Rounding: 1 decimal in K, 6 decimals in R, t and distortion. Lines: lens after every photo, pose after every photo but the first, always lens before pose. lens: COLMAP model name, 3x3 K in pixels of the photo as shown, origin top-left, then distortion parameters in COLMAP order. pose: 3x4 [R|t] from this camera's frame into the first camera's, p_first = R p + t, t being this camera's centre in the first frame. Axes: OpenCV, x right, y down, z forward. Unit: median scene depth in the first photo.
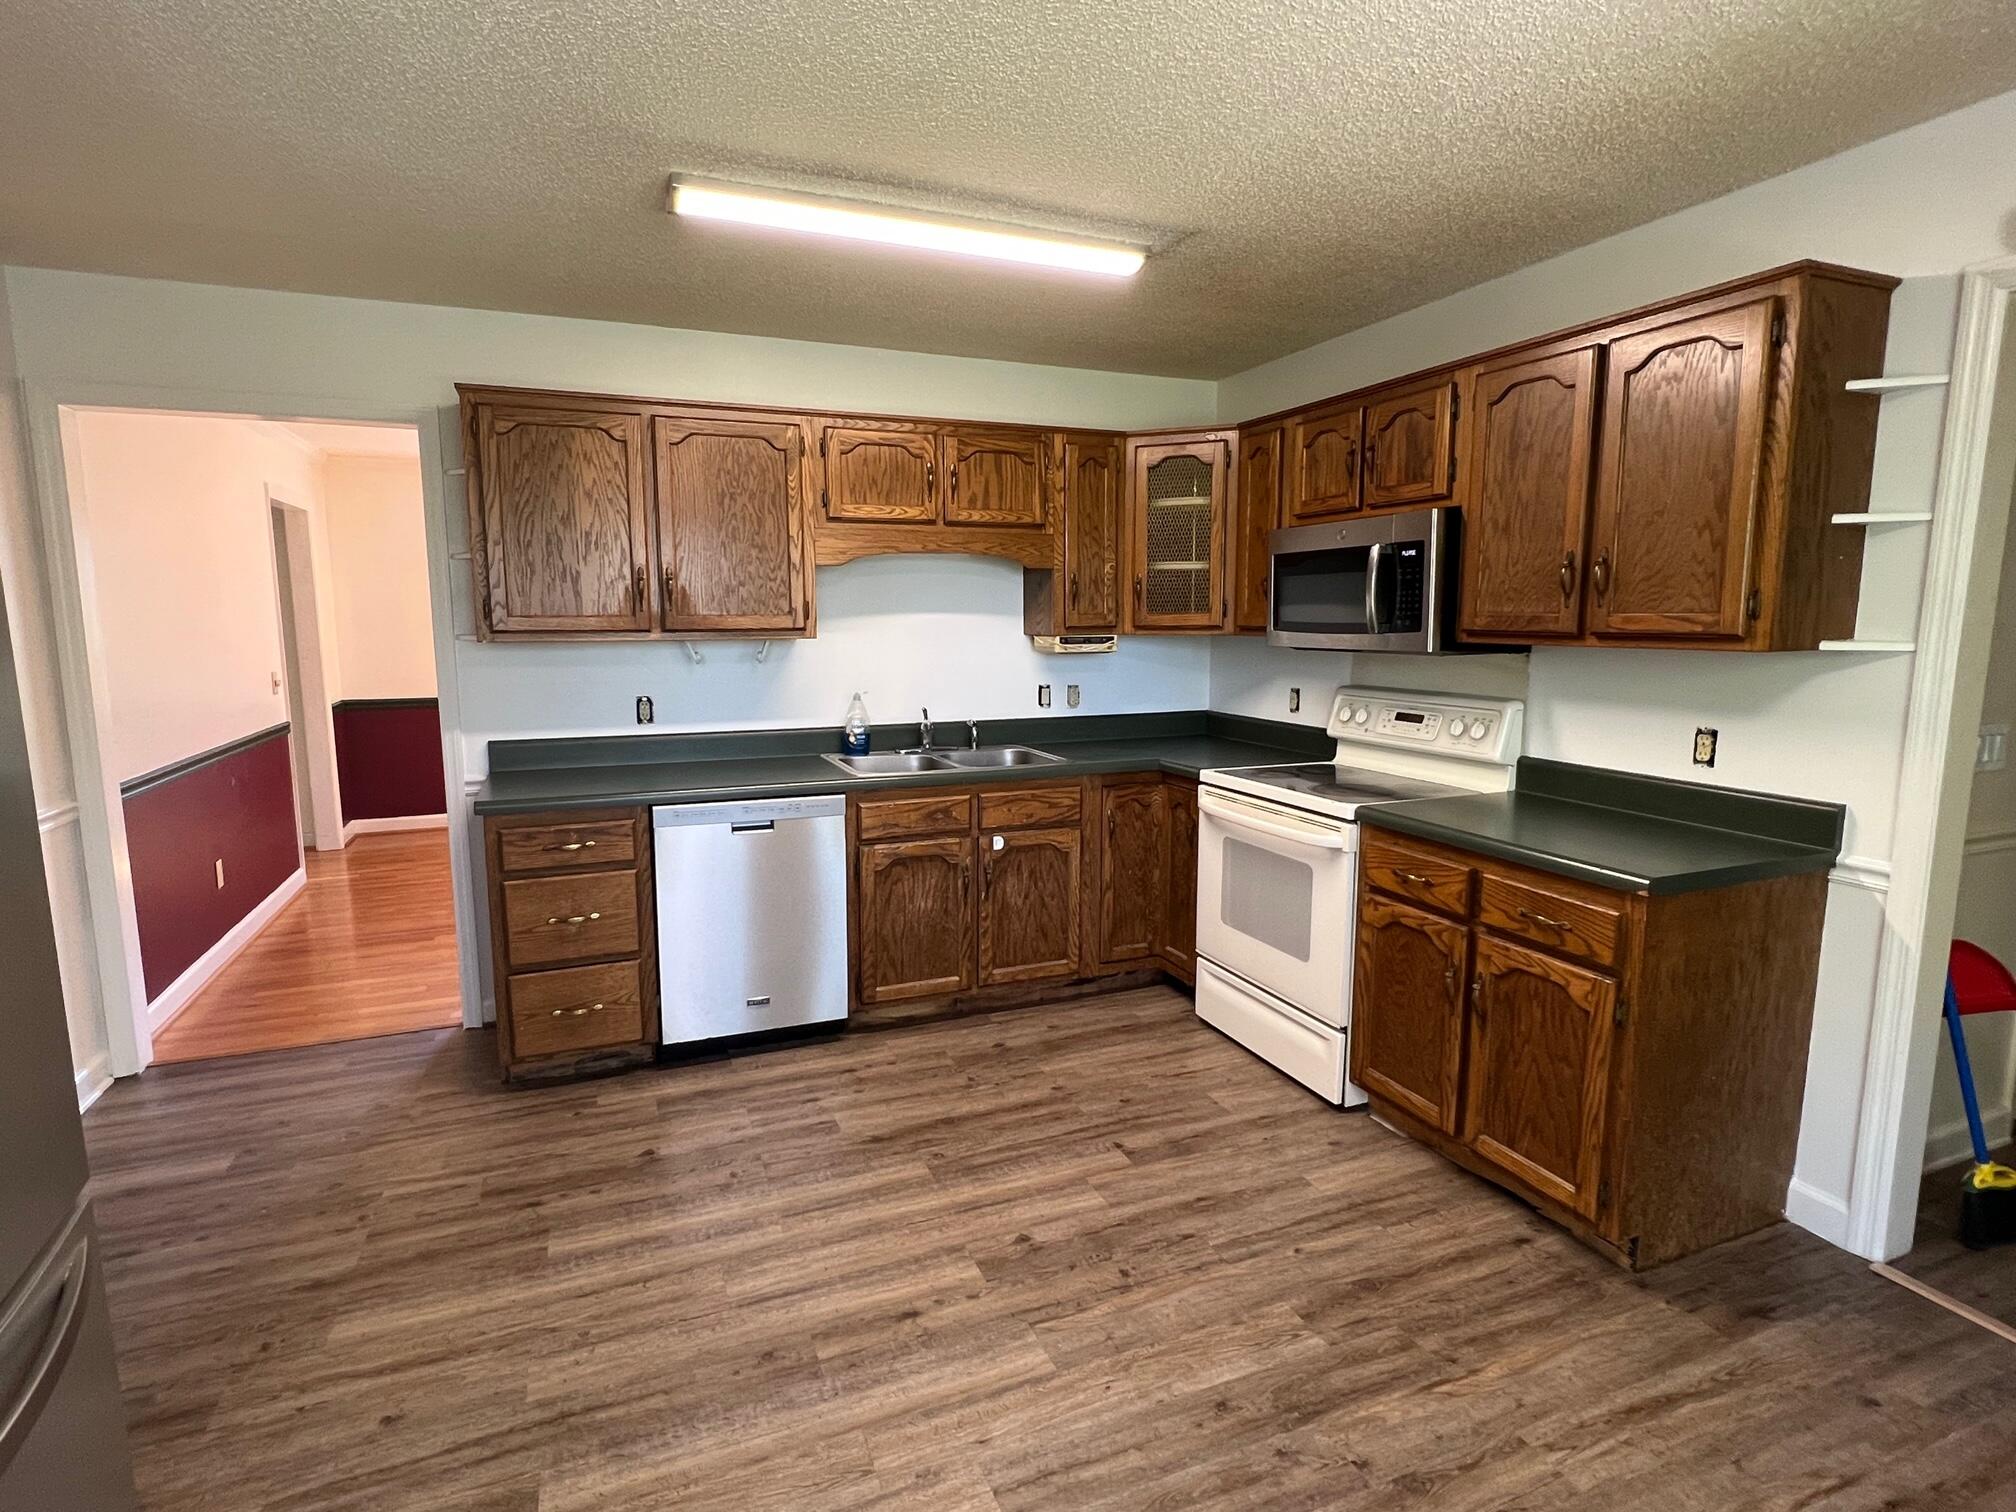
lens RADIAL K [[1022.0, 0, 996.0], [0, 1022.0, 756.3], [0, 0, 1]] dist [0.003817, -0.000499]
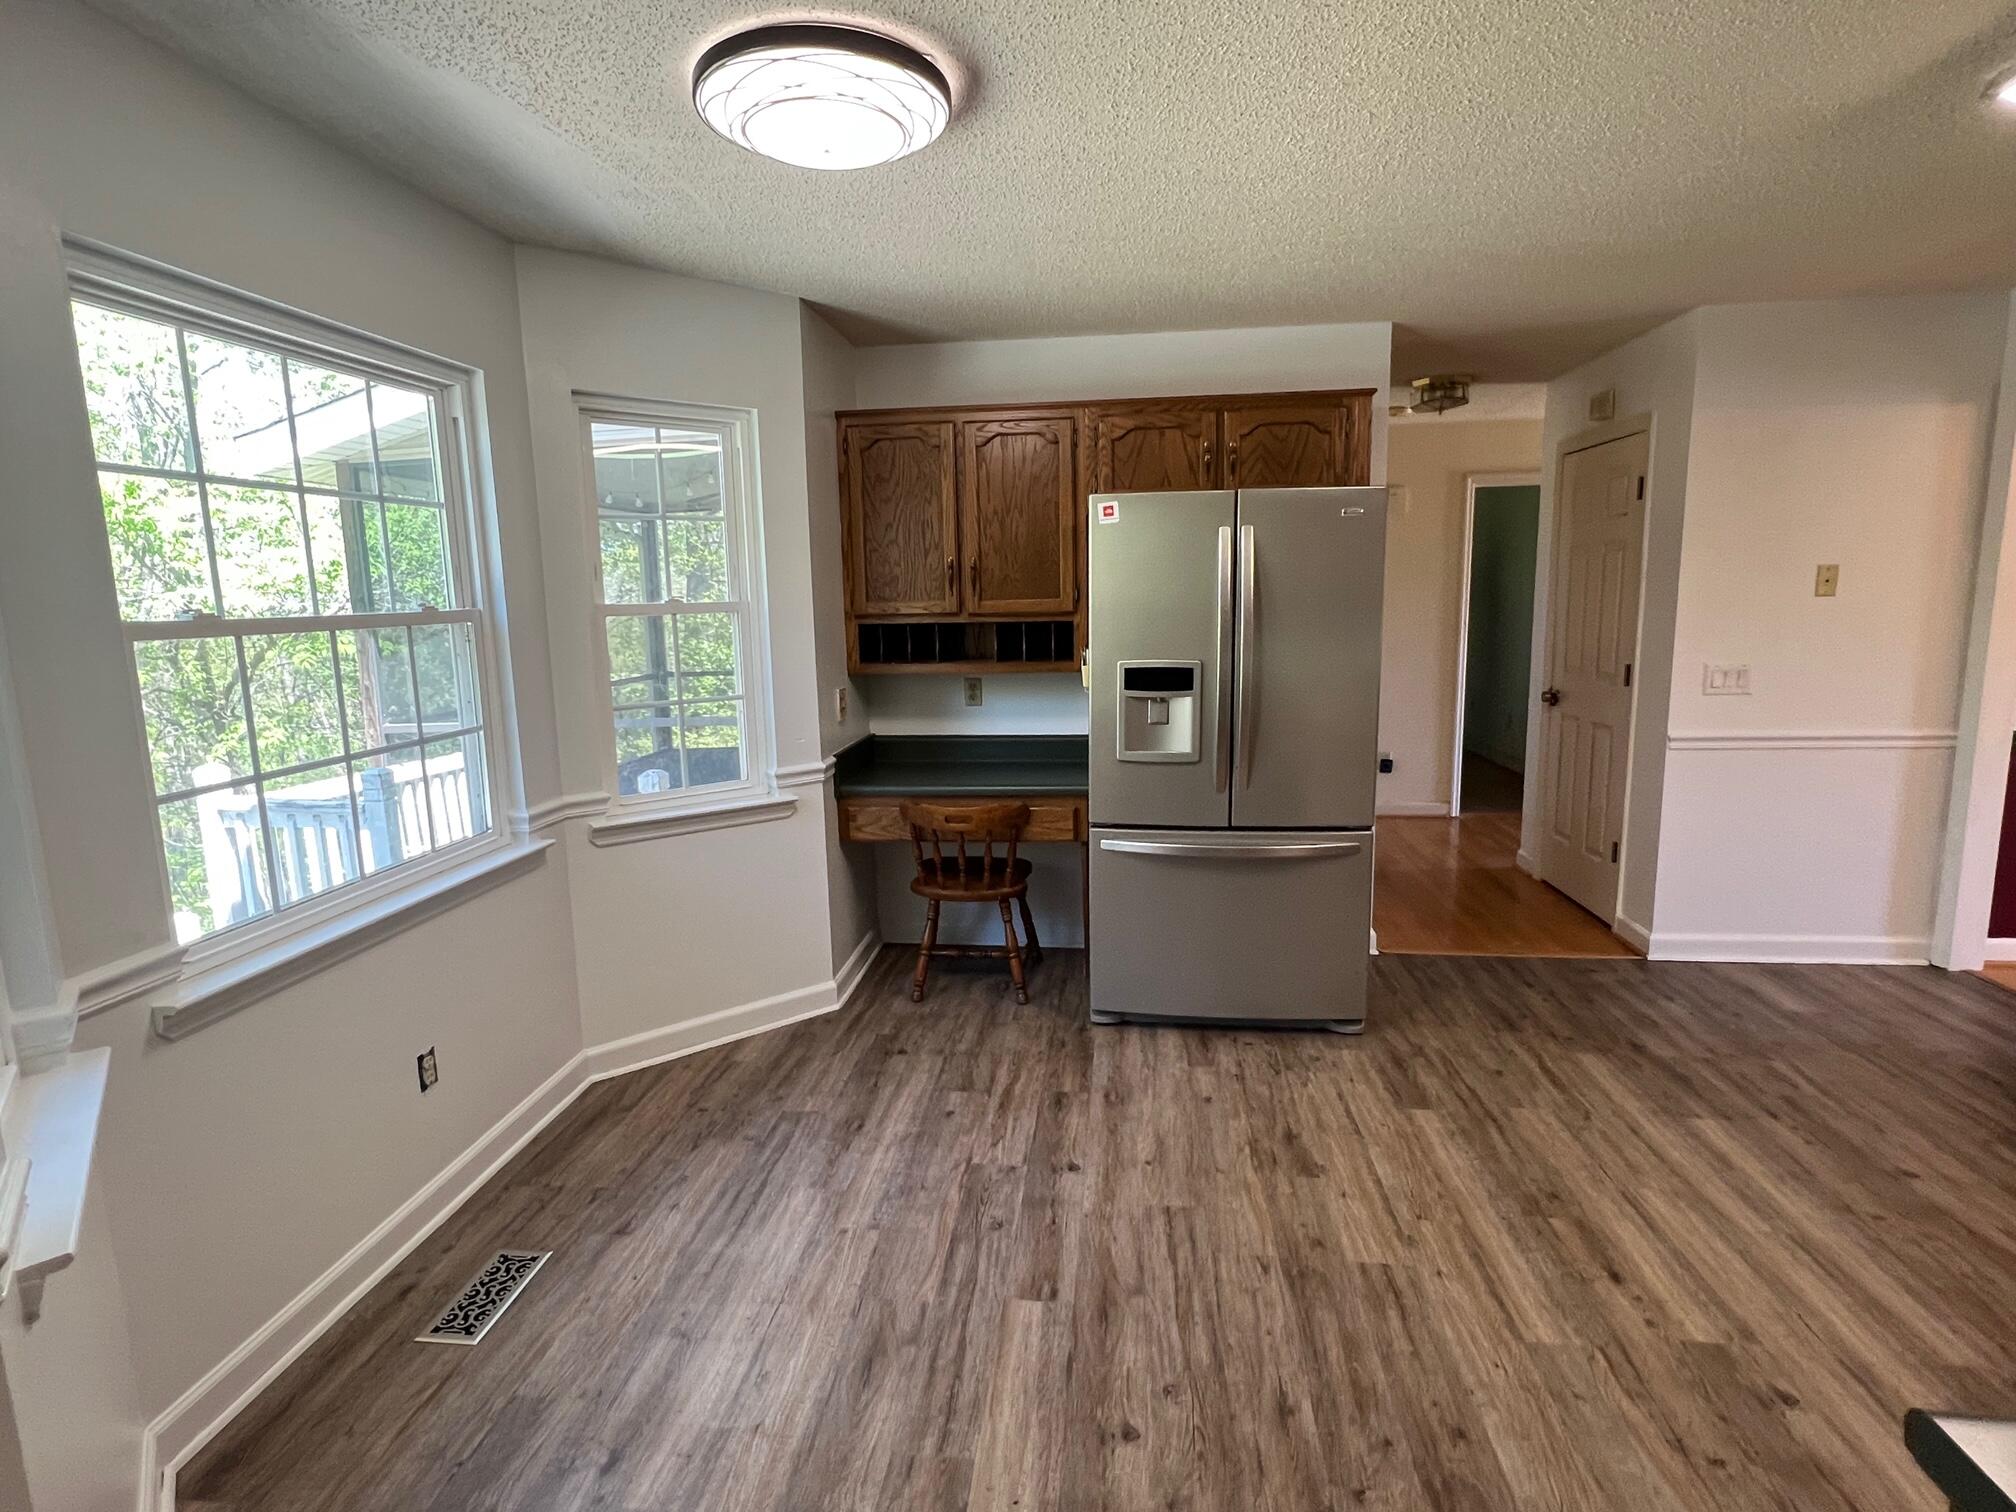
lens RADIAL K [[1022.0, 0, 1001.9], [0, 1022.0, 758.6], [0, 0, 1]] dist [0.003817, -0.000499]
pose [[-0.481400, 0.148863, -0.863767, 0.952122], [-0.098557, 0.970029, 0.222105, -0.112823], [0.870942, 0.192052, -0.452301, 0.781490]]
